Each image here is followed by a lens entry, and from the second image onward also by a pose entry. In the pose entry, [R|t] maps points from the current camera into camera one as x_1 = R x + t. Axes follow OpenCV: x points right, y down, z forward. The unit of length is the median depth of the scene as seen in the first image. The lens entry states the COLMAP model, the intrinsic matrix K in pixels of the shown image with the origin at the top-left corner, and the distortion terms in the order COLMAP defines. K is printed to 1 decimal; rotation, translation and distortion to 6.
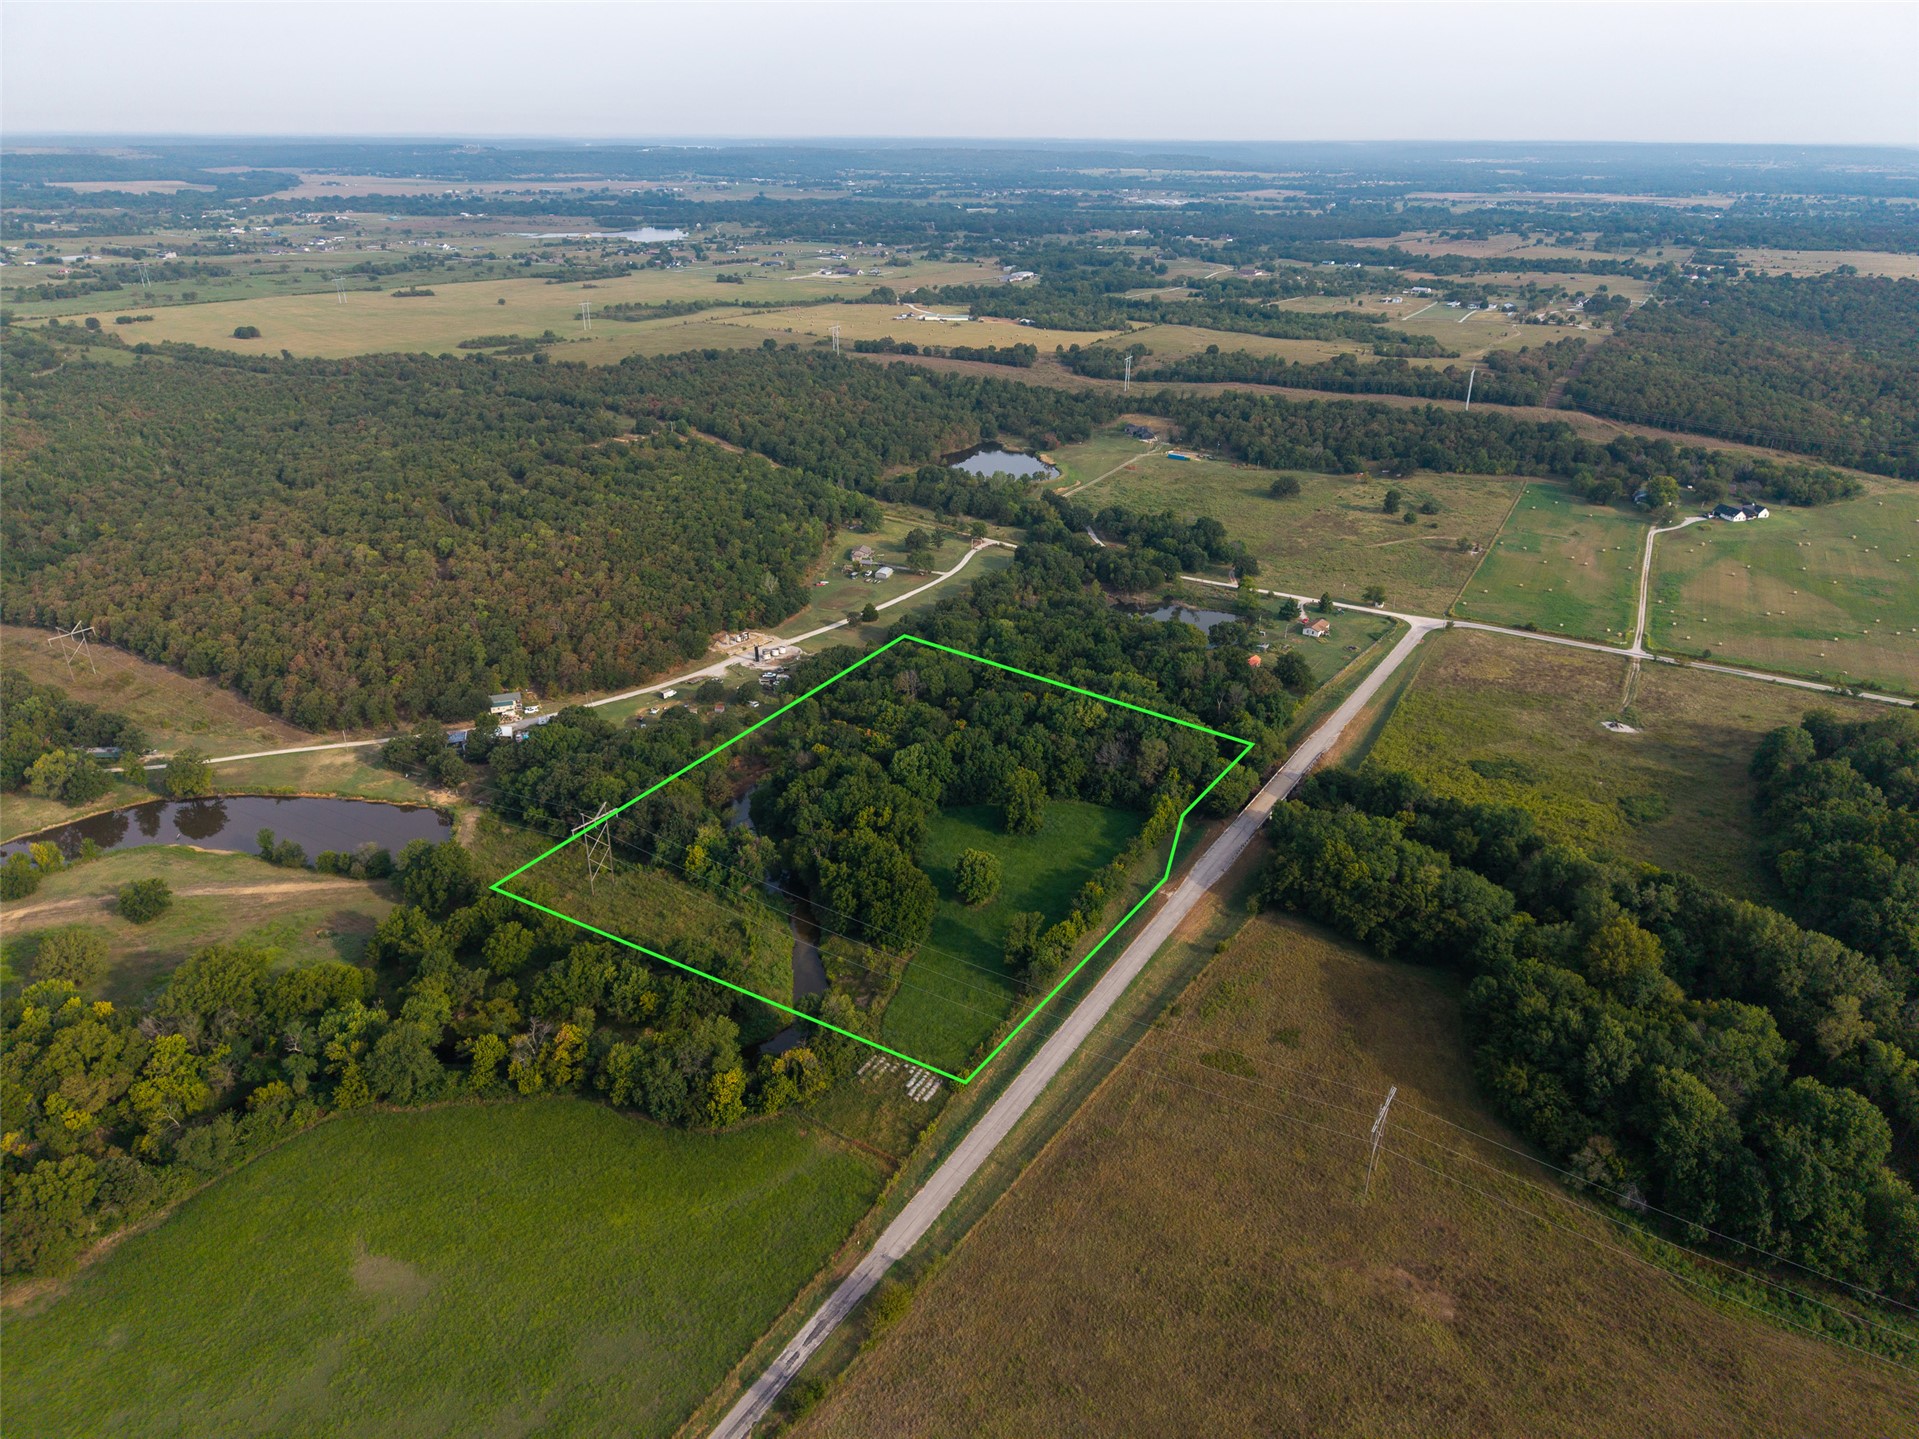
lens RADIAL K [[1285.6, 0, 967.0], [0, 1285.6, 728.2], [0, 0, 1]] dist [0.024924, -0.024890]
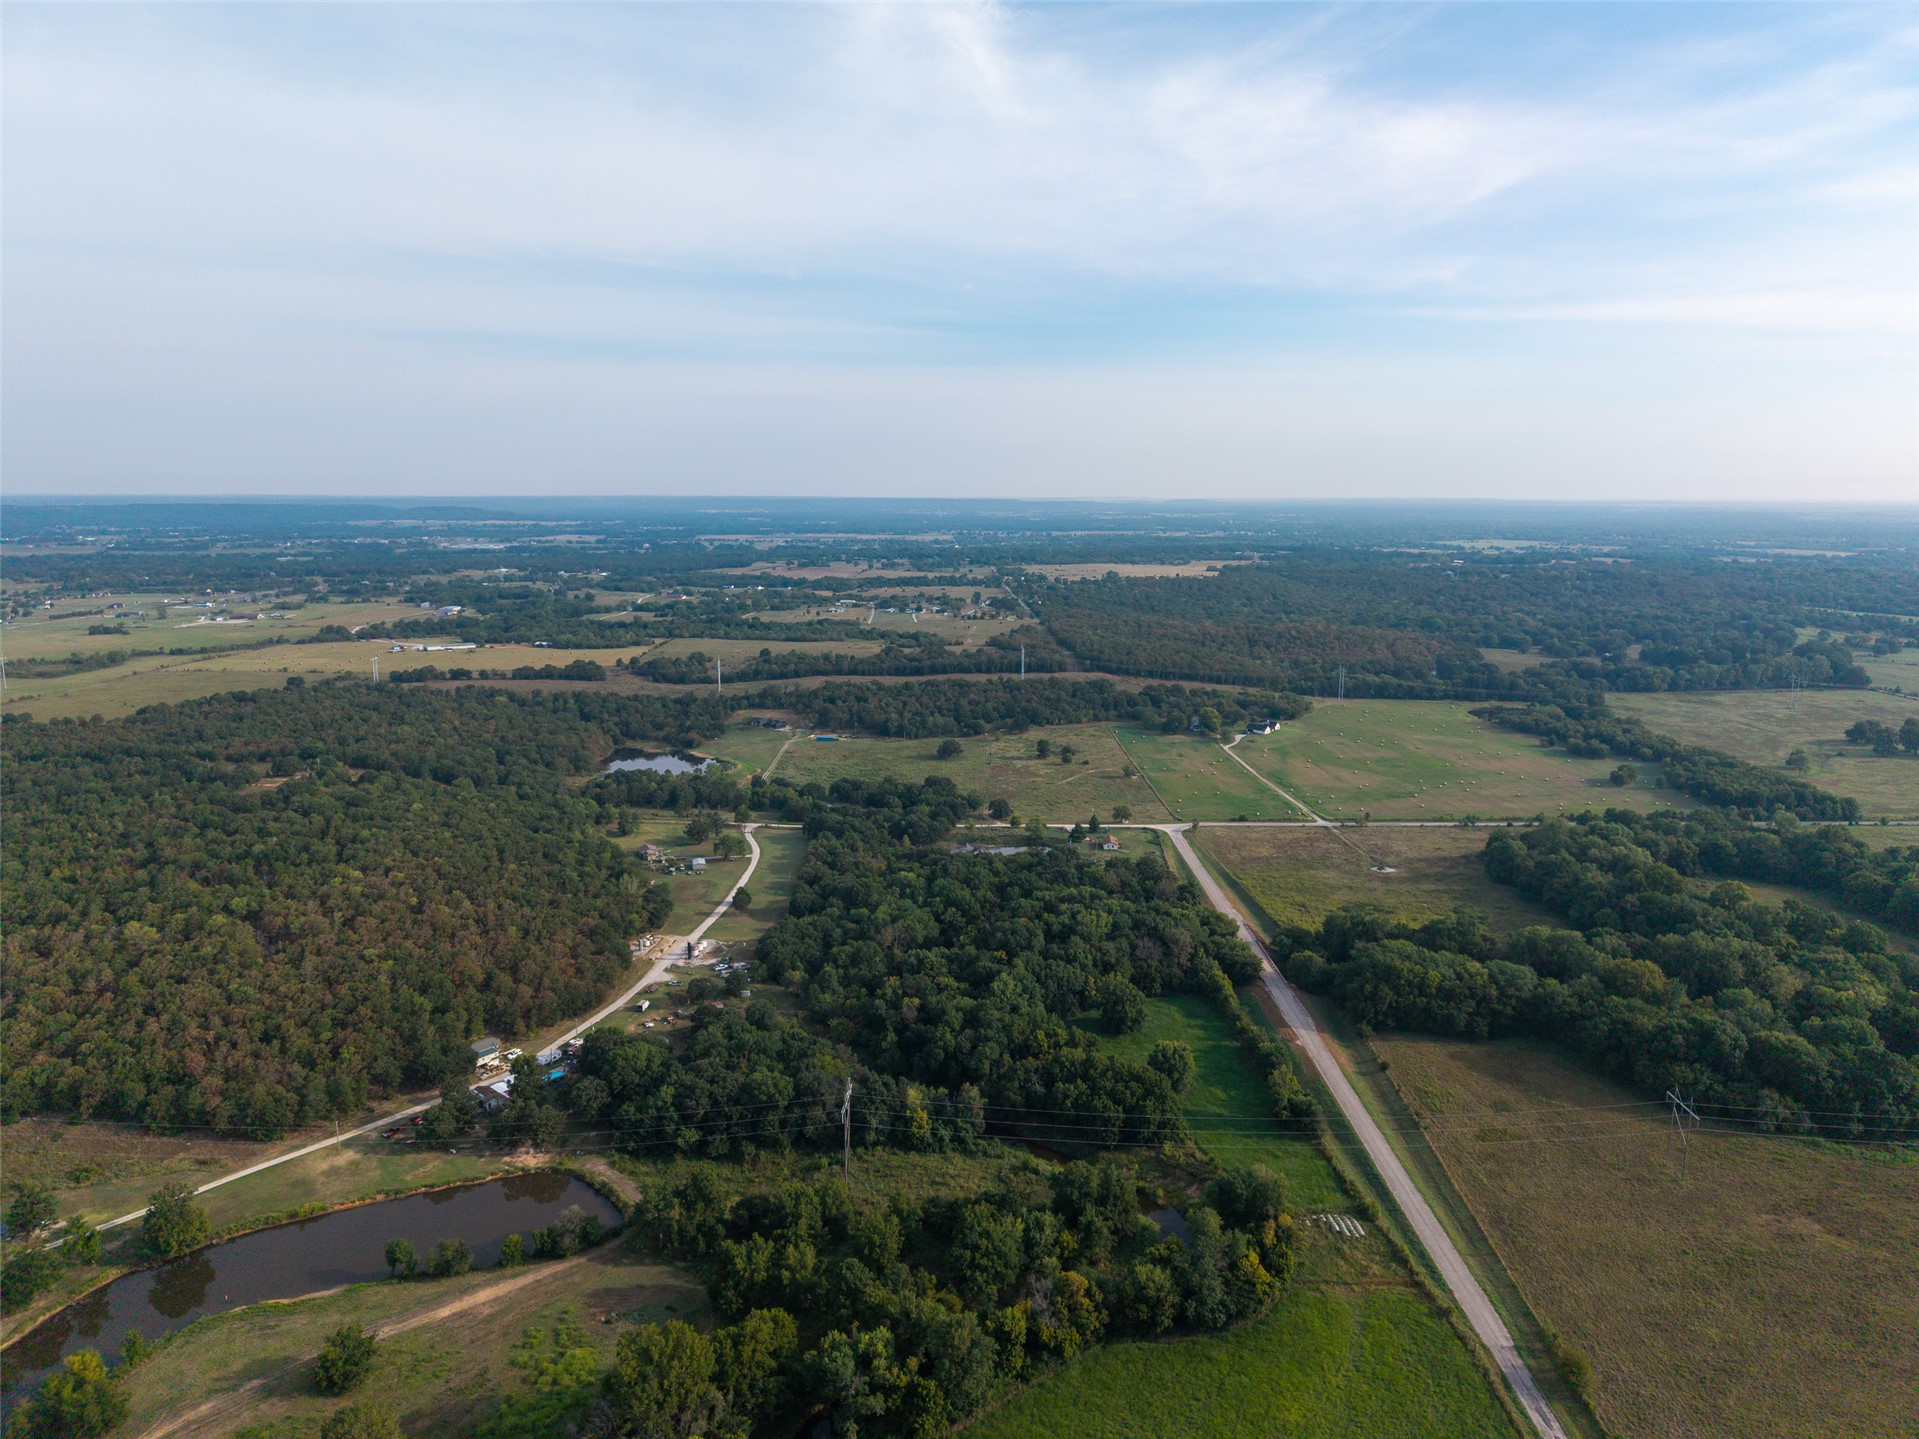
lens RADIAL K [[1279.1, 0, 971.7], [0, 1279.1, 716.1], [0, 0, 1]] dist [0.040138, -0.030237]
pose [[0.845114, -0.097497, 0.525620, -0.458986], [0.228768, 0.954609, -0.190753, 0.003993], [-0.483164, 0.281454, 0.829058, 0.079039]]
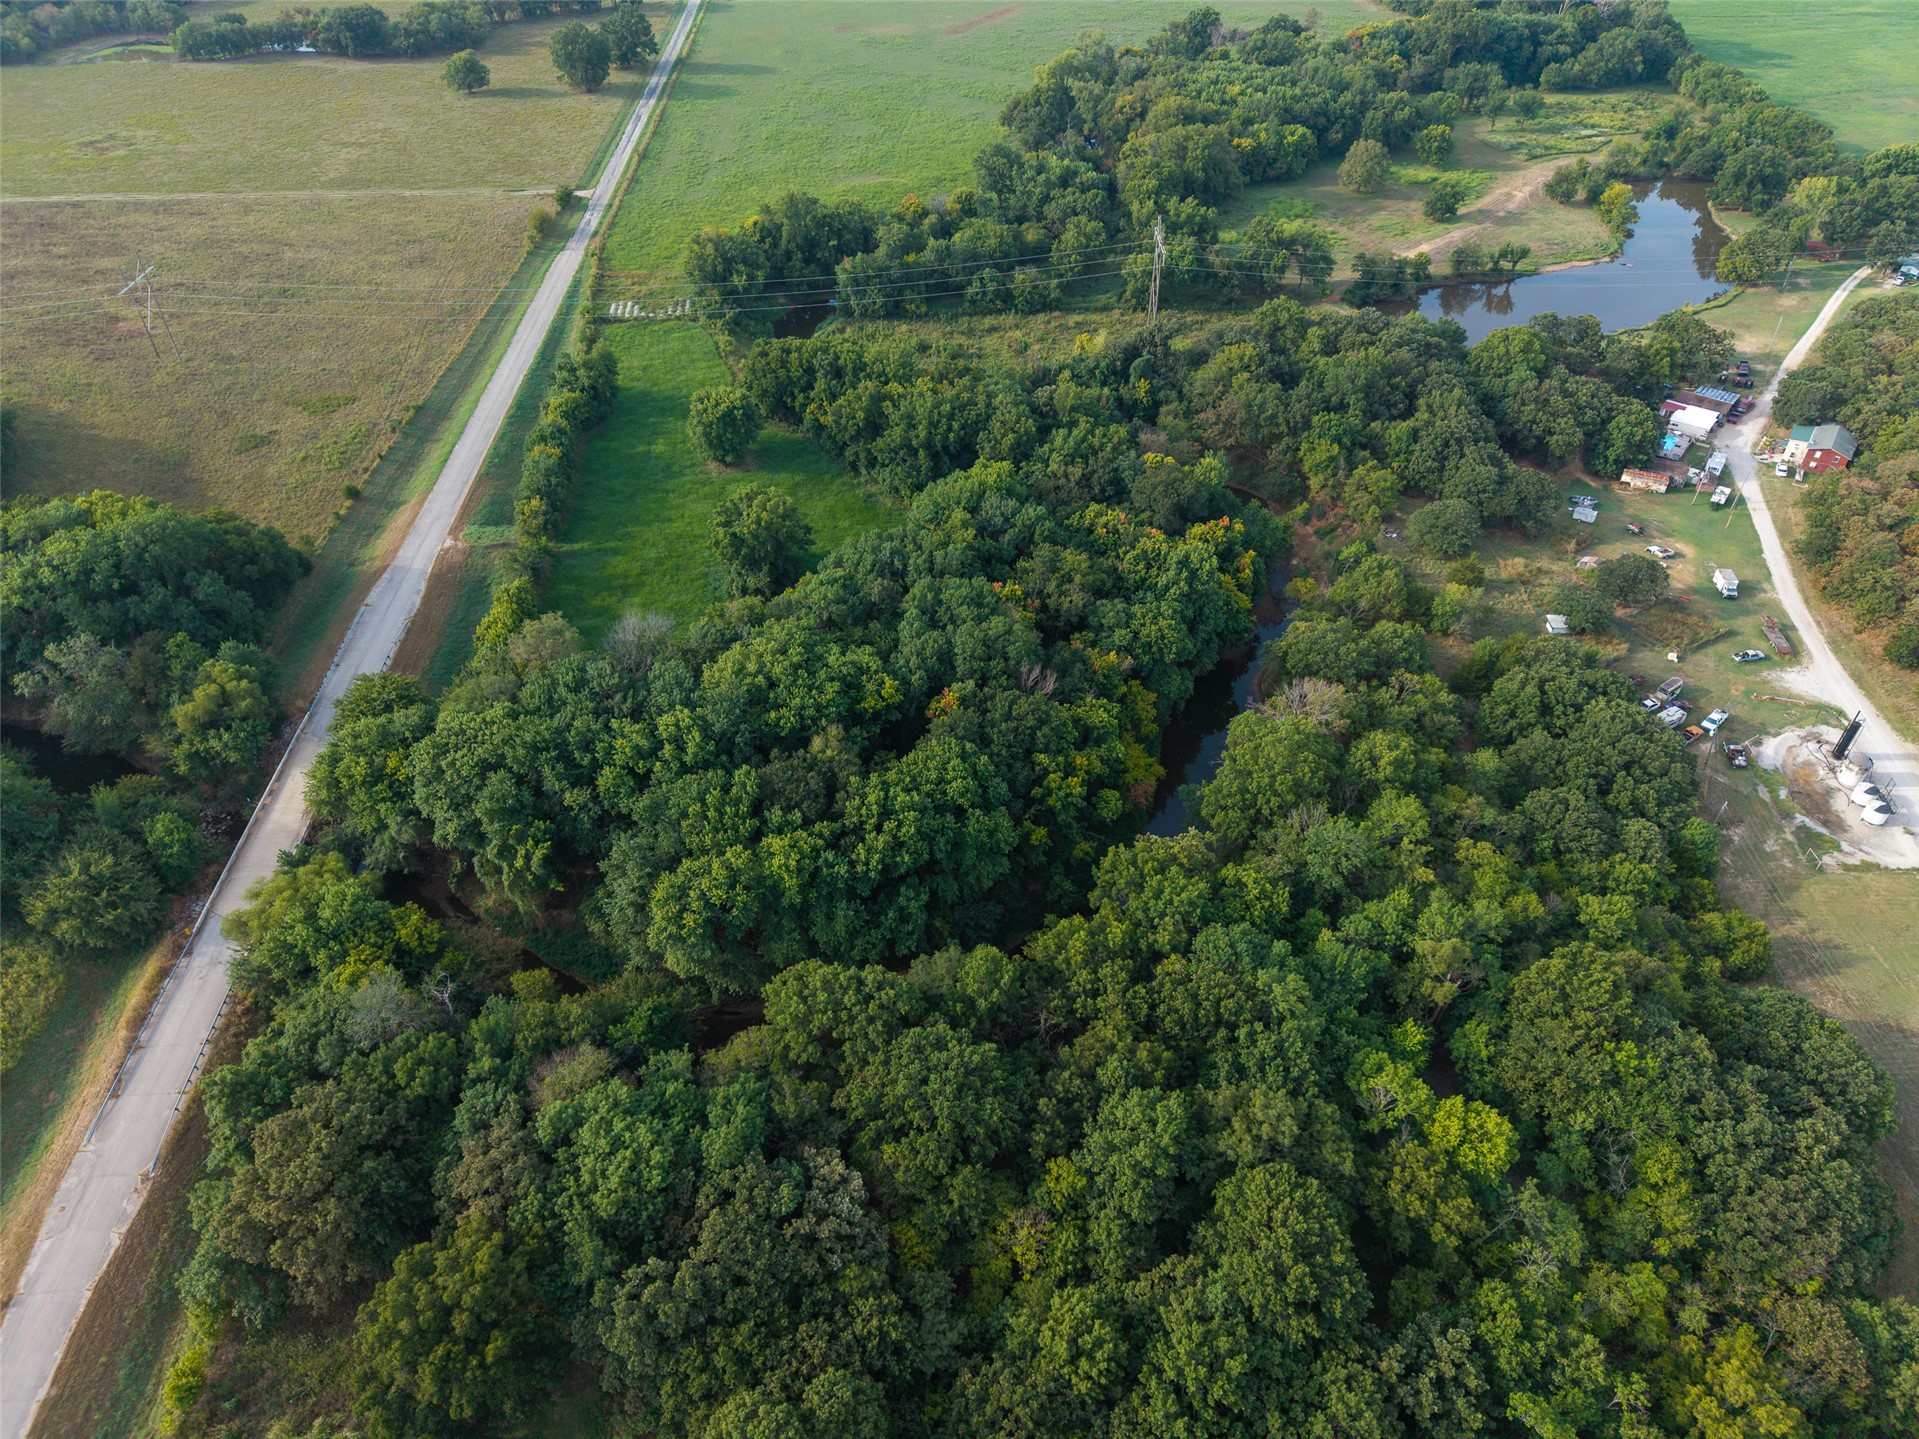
lens RADIAL K [[1289.4, 0, 967.0], [0, 1289.4, 726.1], [0, 0, 1]] dist [0.015138, -0.010874]
pose [[-0.818306, 0.359700, -0.448321, 0.185184], [-0.254218, 0.473054, 0.843560, -0.291875], [0.515509, 0.804261, -0.295661, 0.967000]]
